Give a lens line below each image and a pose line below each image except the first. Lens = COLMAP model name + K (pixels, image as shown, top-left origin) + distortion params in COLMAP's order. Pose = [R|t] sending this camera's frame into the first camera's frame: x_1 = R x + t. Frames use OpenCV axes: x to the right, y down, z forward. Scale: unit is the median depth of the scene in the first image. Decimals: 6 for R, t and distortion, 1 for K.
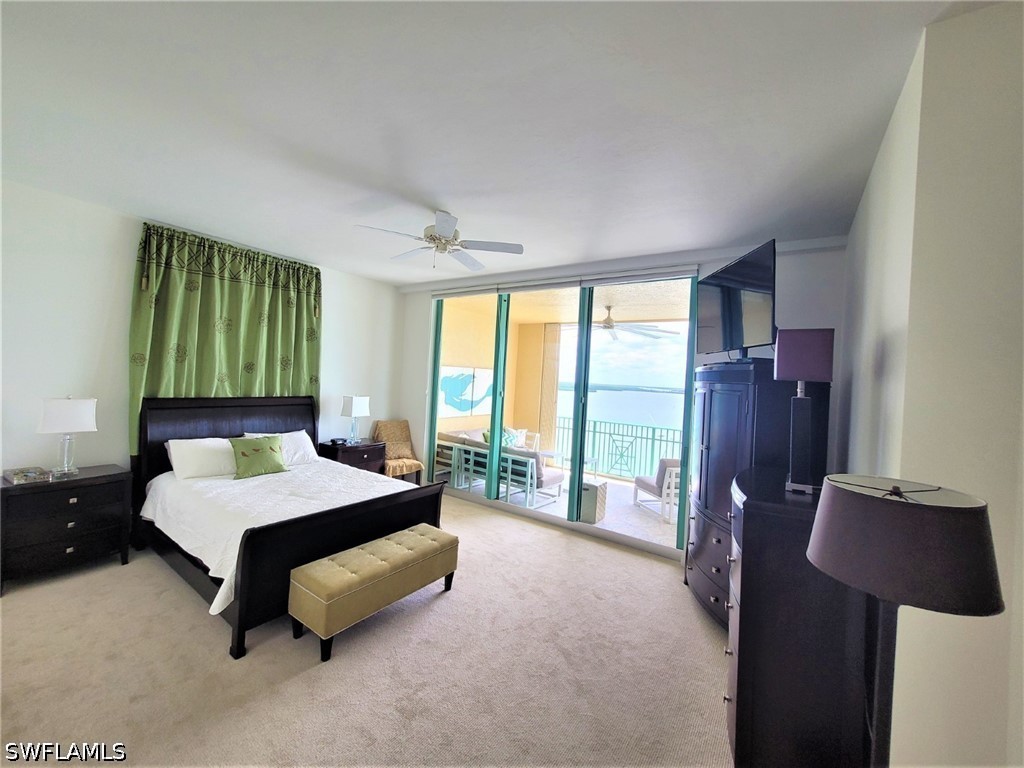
lens RADIAL K [[406.0, 0, 511.4], [0, 406.0, 380.1], [0, 0, 1]] dist [-0.001312, -0.000031]
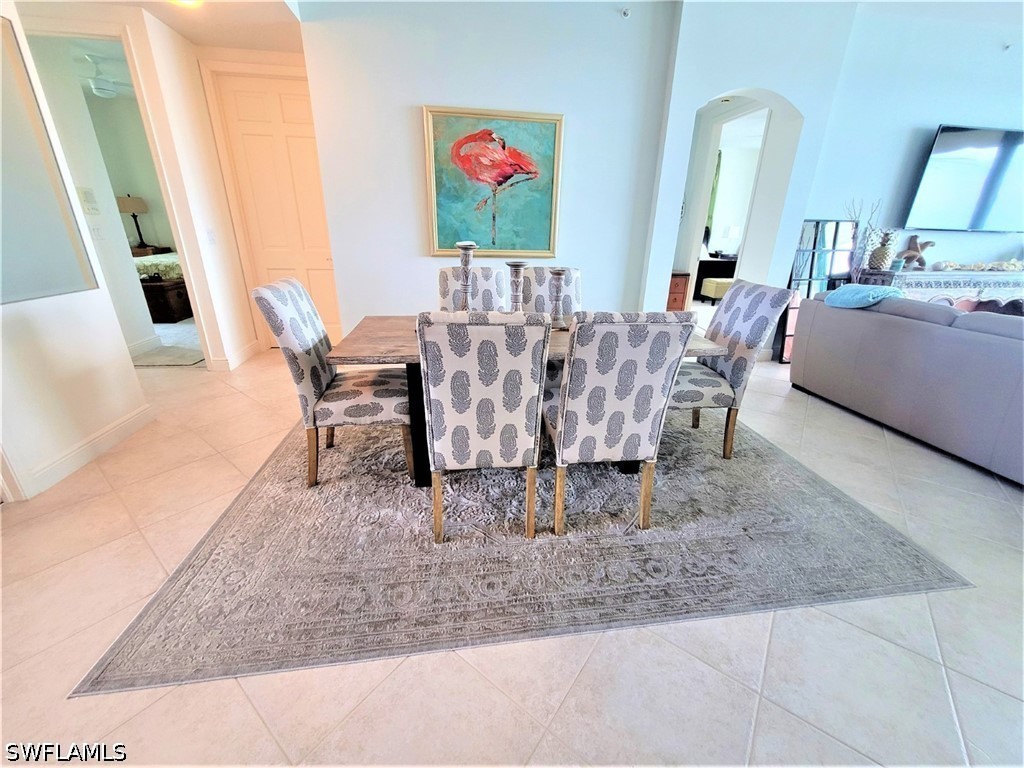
lens RADIAL K [[406.0, 0, 512.3], [0, 406.0, 383.4], [0, 0, 1]] dist [-0.001312, -0.000031]
pose [[0.679063, 0.219878, -0.700376, 0.379045], [0.018562, 0.948639, 0.315816, 0.117791], [0.733845, -0.227459, 0.640104, -1.058461]]
